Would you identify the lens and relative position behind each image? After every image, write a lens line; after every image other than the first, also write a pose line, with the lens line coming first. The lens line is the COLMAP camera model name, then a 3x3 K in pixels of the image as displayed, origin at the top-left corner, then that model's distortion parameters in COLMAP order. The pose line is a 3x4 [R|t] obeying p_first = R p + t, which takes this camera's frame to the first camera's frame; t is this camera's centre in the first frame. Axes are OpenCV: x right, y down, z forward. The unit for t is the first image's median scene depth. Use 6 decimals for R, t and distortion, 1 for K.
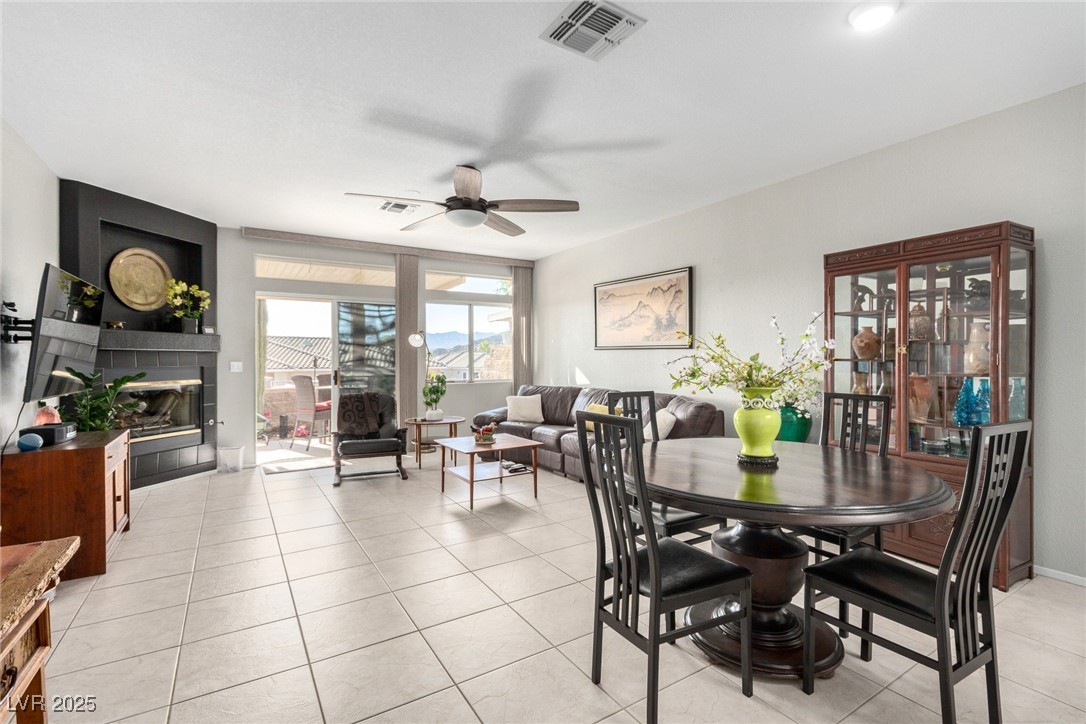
lens RADIAL K [[496.2, 0, 544.9], [0, 496.2, 359.5], [0, 0, 1]] dist [-0.000303, -0.000628]
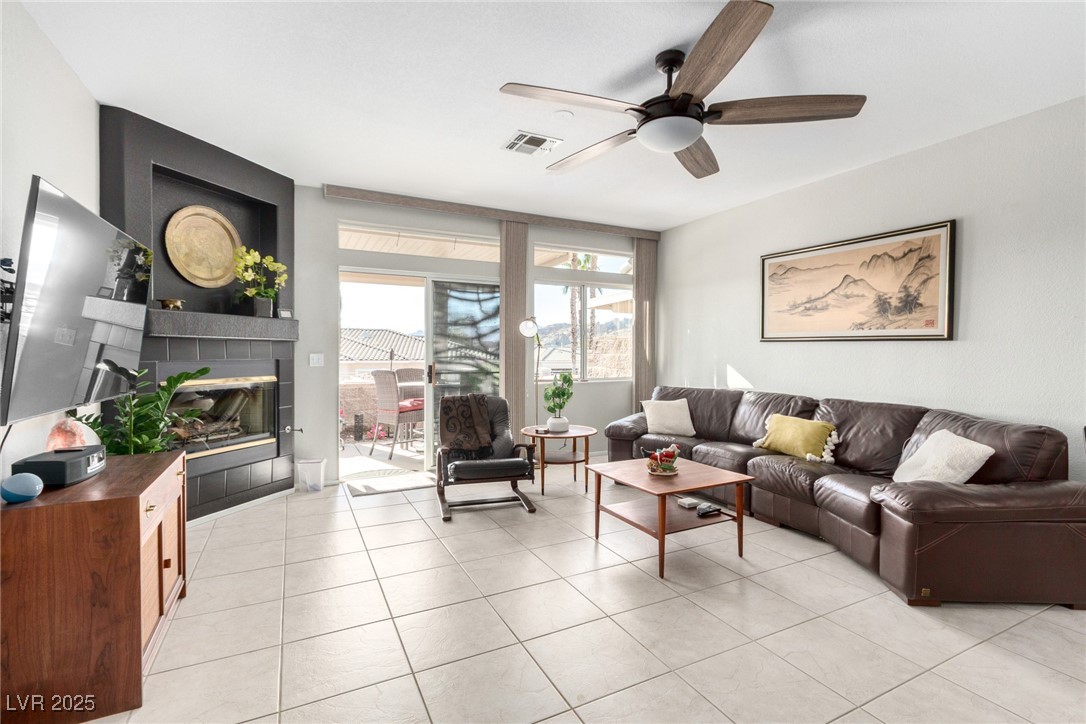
lens RADIAL K [[496.2, 0, 541.5], [0, 496.2, 361.3], [0, 0, 1]] dist [-0.000303, -0.000628]
pose [[0.995094, 0.009868, -0.098438, -0.193205], [-0.008264, 0.999827, 0.016693, 0.000240], [0.098586, -0.015798, 0.995003, 0.252887]]
